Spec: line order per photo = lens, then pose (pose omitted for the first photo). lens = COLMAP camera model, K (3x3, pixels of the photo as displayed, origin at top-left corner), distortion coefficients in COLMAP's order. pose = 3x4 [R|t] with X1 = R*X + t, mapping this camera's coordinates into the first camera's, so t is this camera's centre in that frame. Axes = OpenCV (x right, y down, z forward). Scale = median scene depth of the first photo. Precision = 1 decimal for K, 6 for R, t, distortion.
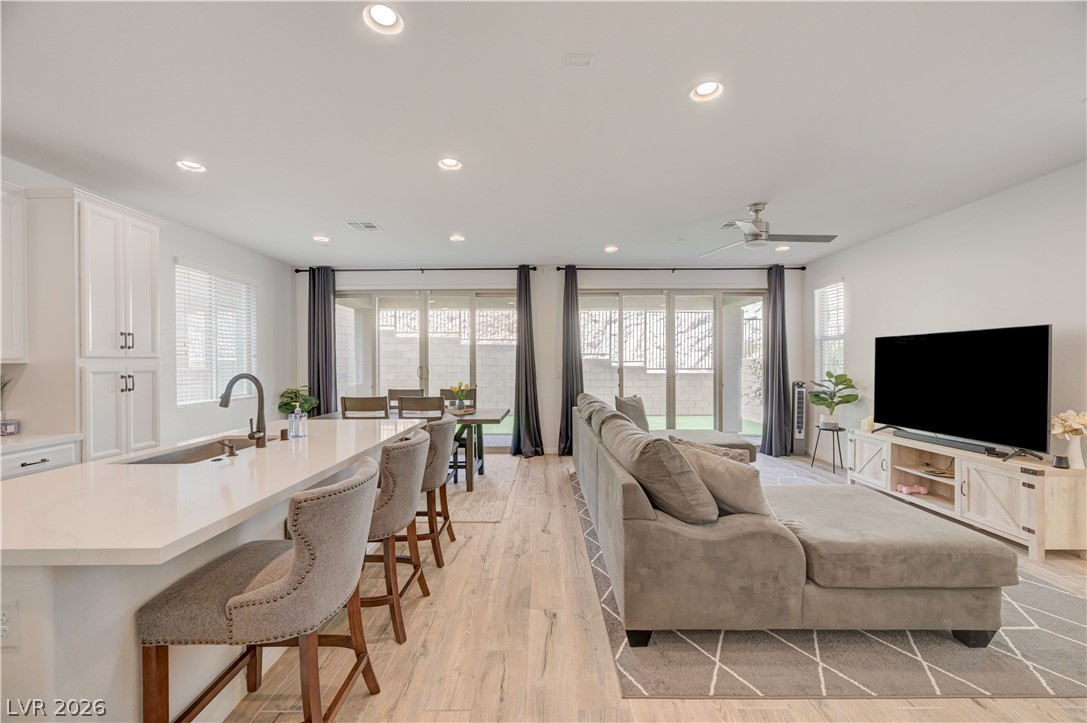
lens RADIAL K [[428.0, 0, 544.0], [0, 428.0, 363.4], [0, 0, 1]] dist [-0.007601, 0.002024]
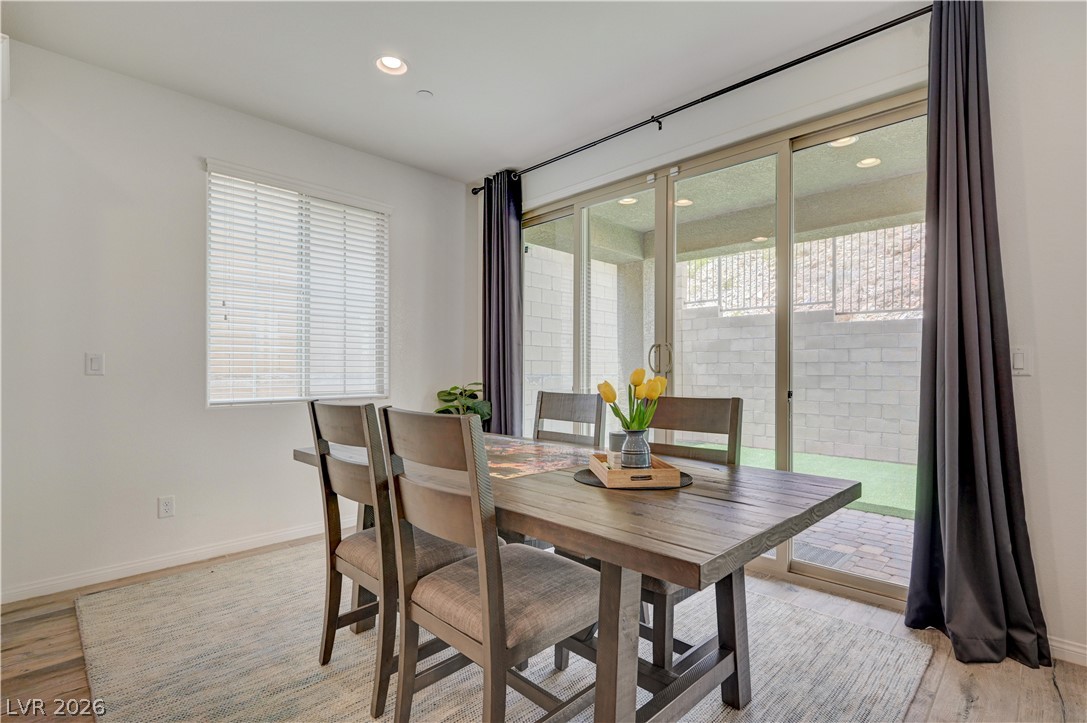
lens RADIAL K [[524.8, 0, 543.4], [0, 524.8, 369.7], [0, 0, 1]] dist [0.010721, 0.000074]
pose [[0.716920, 0.002127, -0.697153, 0.005127], [-0.005106, 0.999985, -0.002200, 0.049361], [0.697137, 0.005137, 0.716919, 0.777173]]
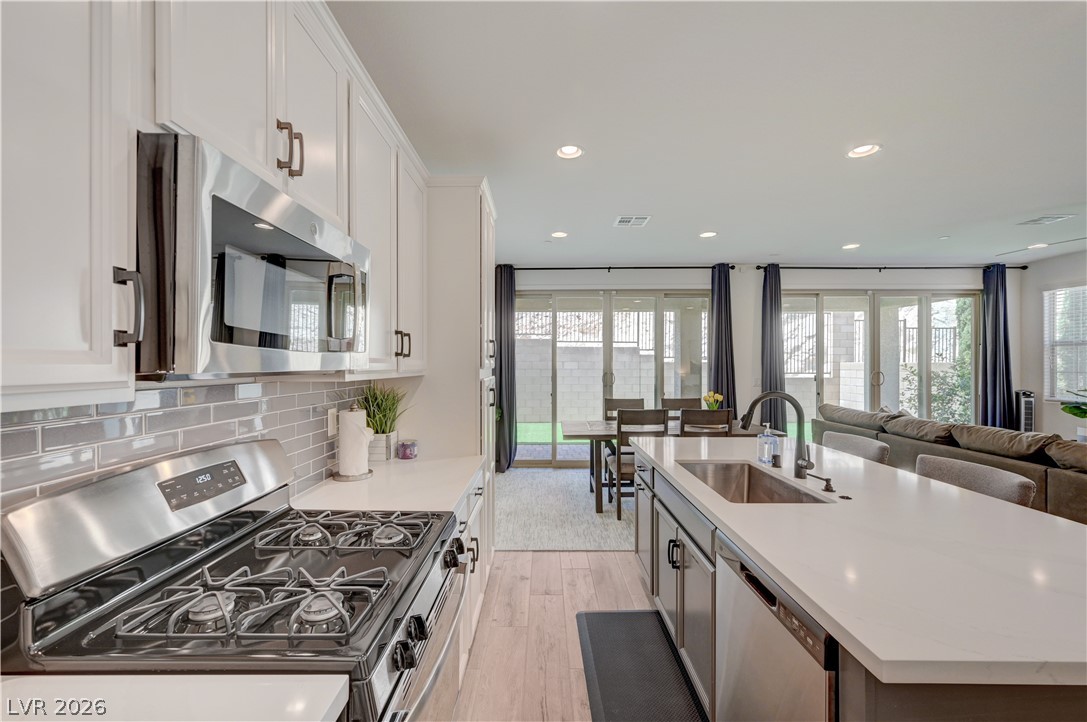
lens RADIAL K [[440.8, 0, 547.6], [0, 440.8, 363.2], [0, 0, 1]] dist [-0.002344, 0.000530]
pose [[0.999950, 0.003767, -0.009276, -0.590367], [-0.003779, 0.999992, -0.001293, -0.016027], [0.009271, 0.001328, 0.999956, 0.058153]]
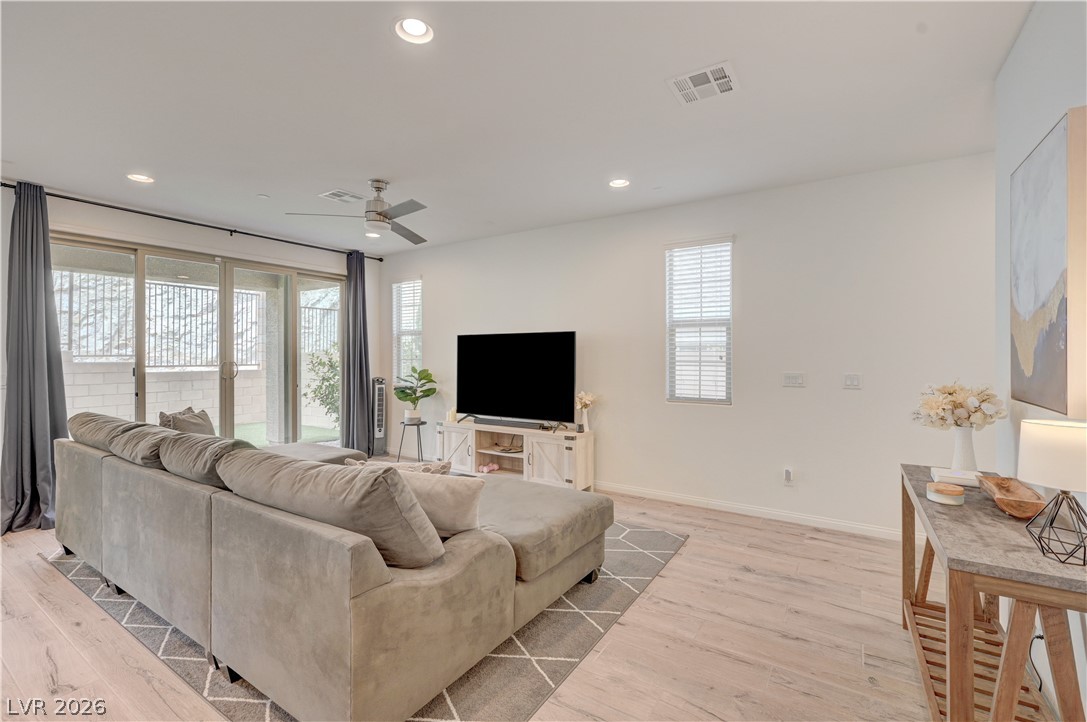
lens RADIAL K [[473.9, 0, 544.8], [0, 473.9, 353.5], [0, 0, 1]] dist [0.000080, 0.000826]
pose [[0.548618, 0.003811, 0.836064, -0.119630], [0.001810, 0.999982, -0.005746, -0.006669], [-0.836071, 0.004665, 0.548602, 0.149508]]
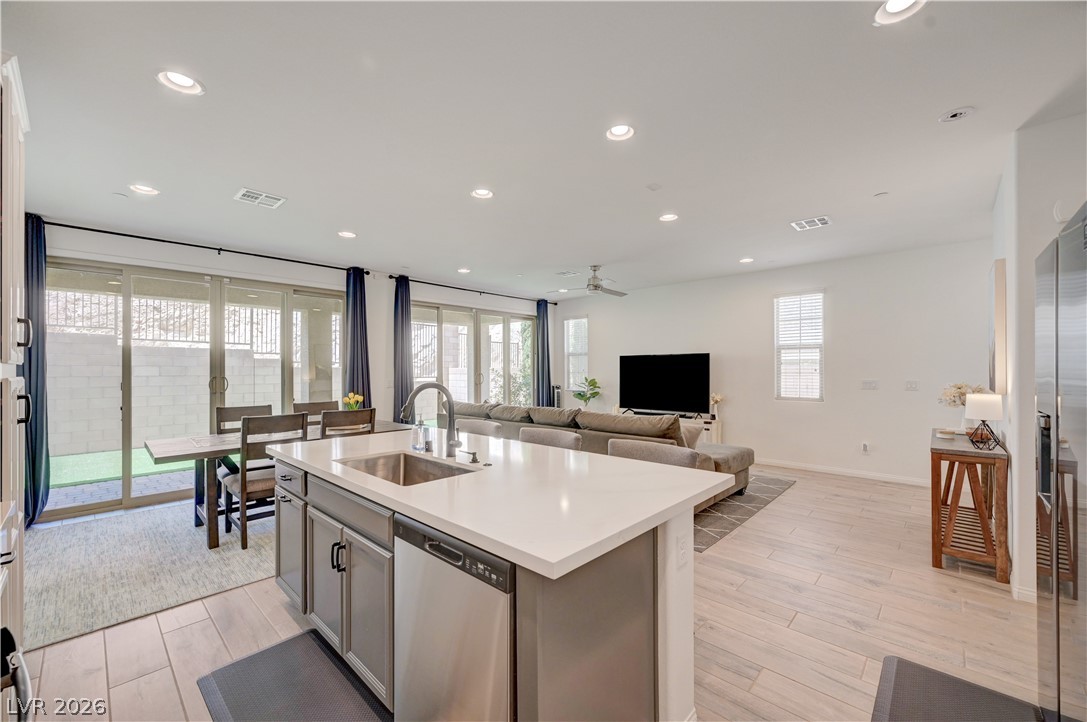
lens RADIAL K [[428.0, 0, 544.8], [0, 428.0, 369.1], [0, 0, 1]] dist [-0.007601, 0.002024]
pose [[0.689795, 0.002270, 0.724001, -0.626168], [0.002876, 0.999979, -0.005876, -0.001063], [-0.723999, 0.006135, 0.689773, 0.079730]]
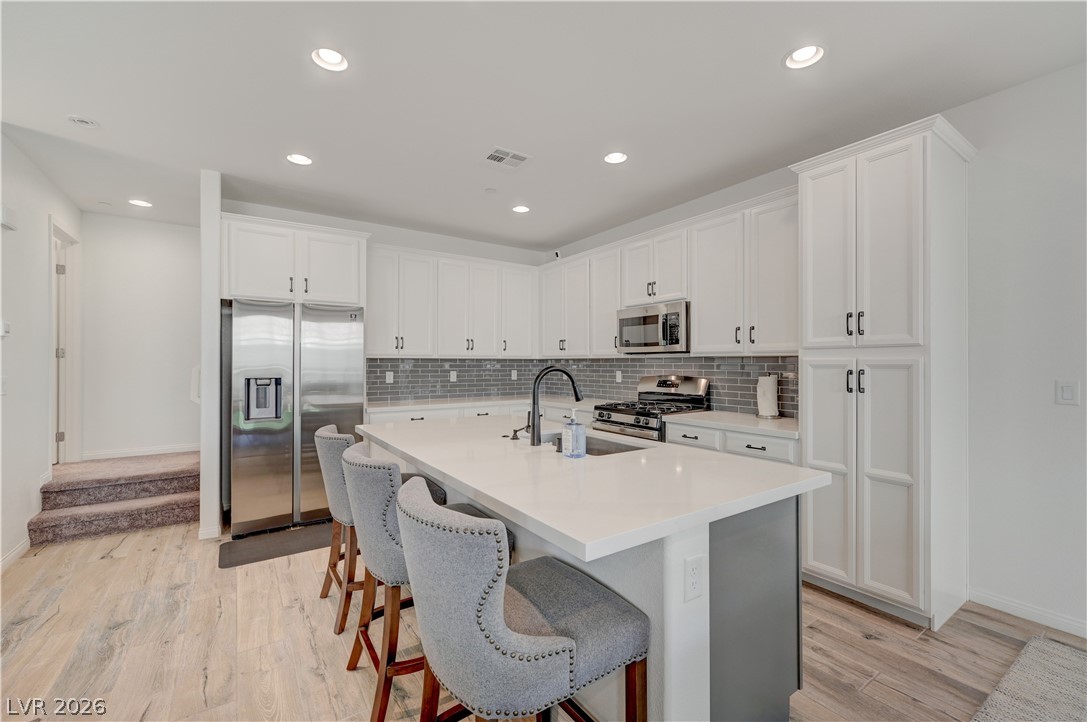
lens RADIAL K [[440.8, 0, 534.1], [0, 440.8, 363.1], [0, 0, 1]] dist [-0.002344, 0.000530]
pose [[-0.827193, 0.001631, -0.561915, -0.063430], [0.002406, 0.999997, -0.000639, 0.010551], [0.561913, -0.001880, -0.827195, 0.926288]]
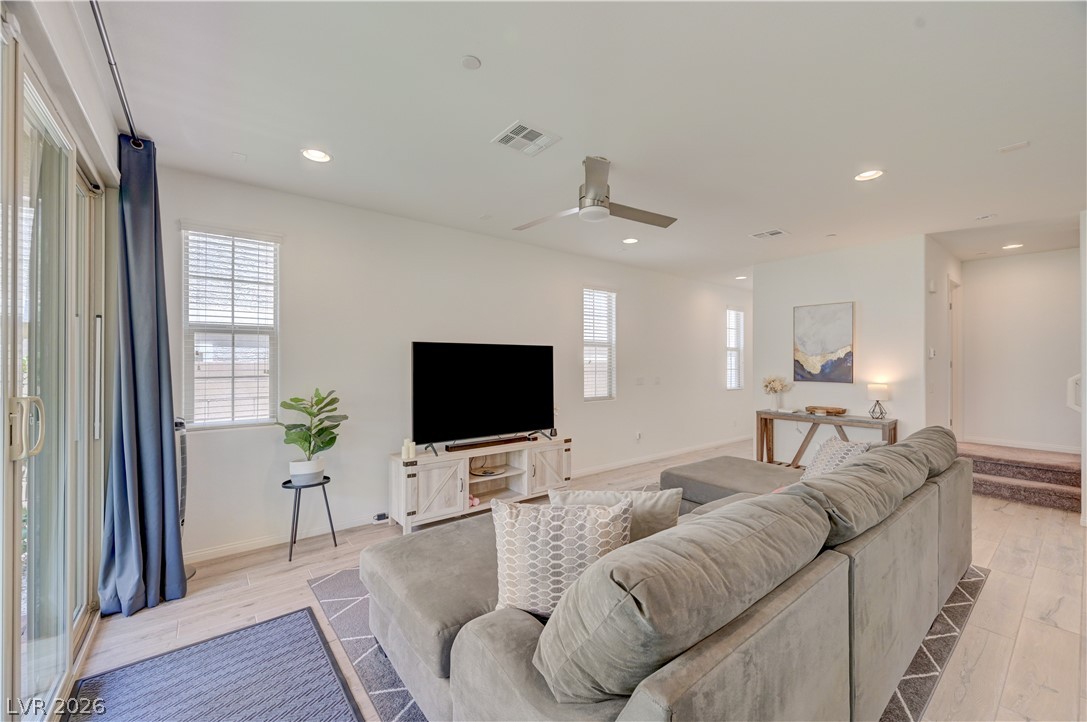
lens RADIAL K [[428.0, 0, 544.0], [0, 428.0, 360.1], [0, 0, 1]] dist [-0.007601, 0.002024]
pose [[-0.615240, 0.008167, 0.788297, -0.025580], [0.003380, 0.999964, -0.007722, -0.018714], [-0.788332, -0.002086, -0.615246, 1.341701]]
